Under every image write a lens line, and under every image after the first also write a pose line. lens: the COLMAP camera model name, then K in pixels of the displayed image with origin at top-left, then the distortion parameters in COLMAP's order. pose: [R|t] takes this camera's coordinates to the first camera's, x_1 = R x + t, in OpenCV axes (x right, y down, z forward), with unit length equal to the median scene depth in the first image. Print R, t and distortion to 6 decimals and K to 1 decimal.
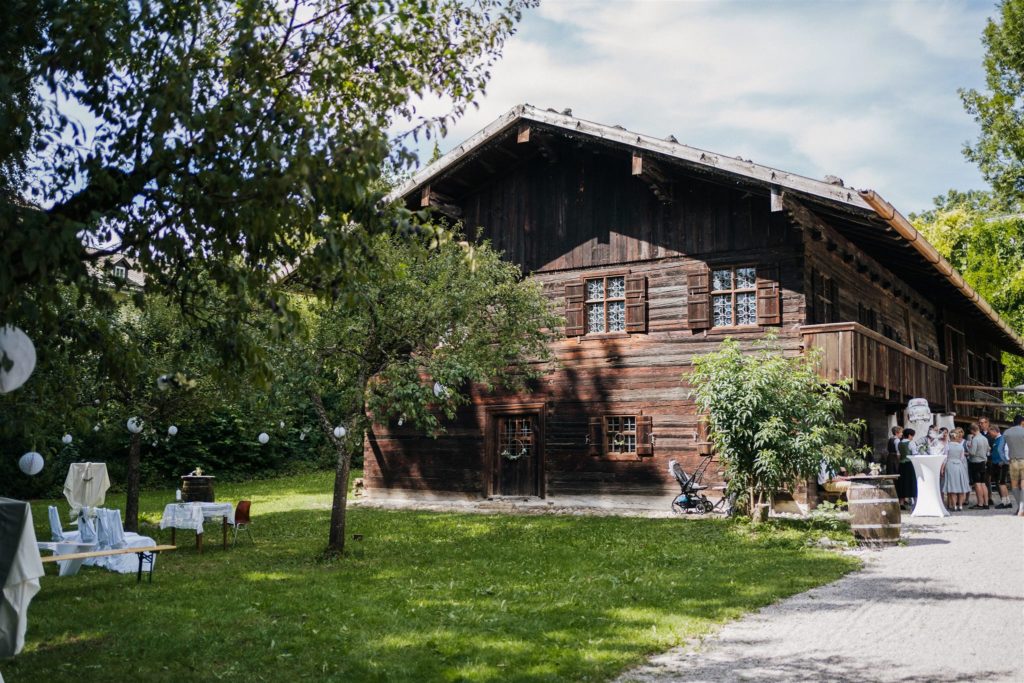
lens RADIAL K [[1105.2, 0, 477.0], [0, 1105.2, 327.2], [0, 0, 1]] dist [-0.060364, 0.245590]
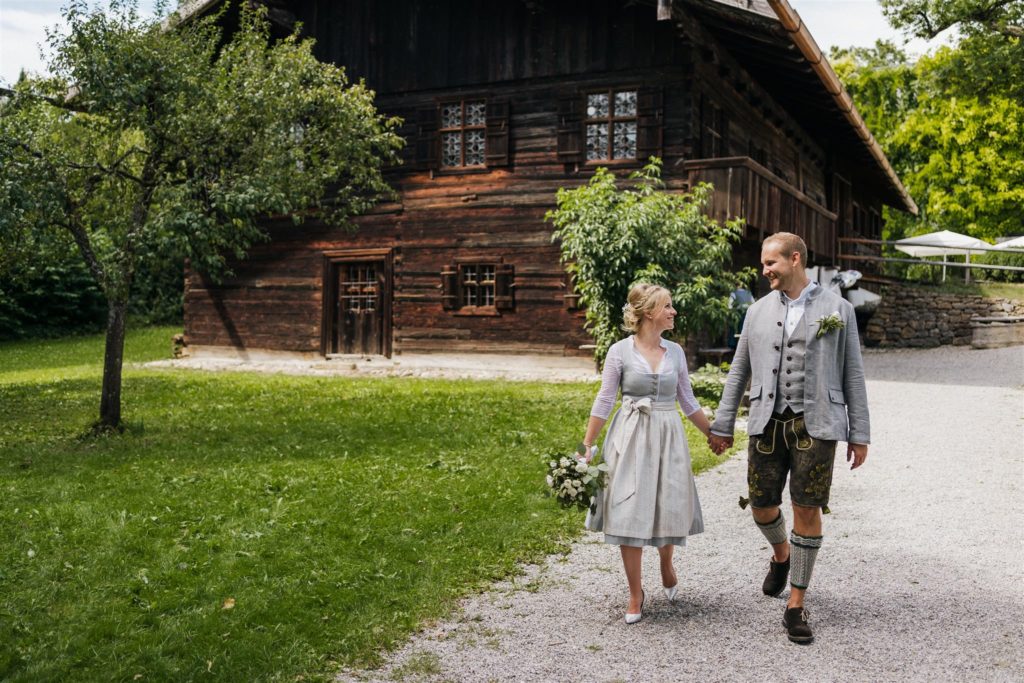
lens RADIAL K [[1105.2, 0, 477.0], [0, 1105.2, 327.2], [0, 0, 1]] dist [-0.060364, 0.245590]
pose [[0.994249, 0.003663, 0.107028, 0.037516], [-0.017507, 0.991529, 0.128699, 0.018471], [-0.105650, -0.129833, 0.985891, 0.141798]]
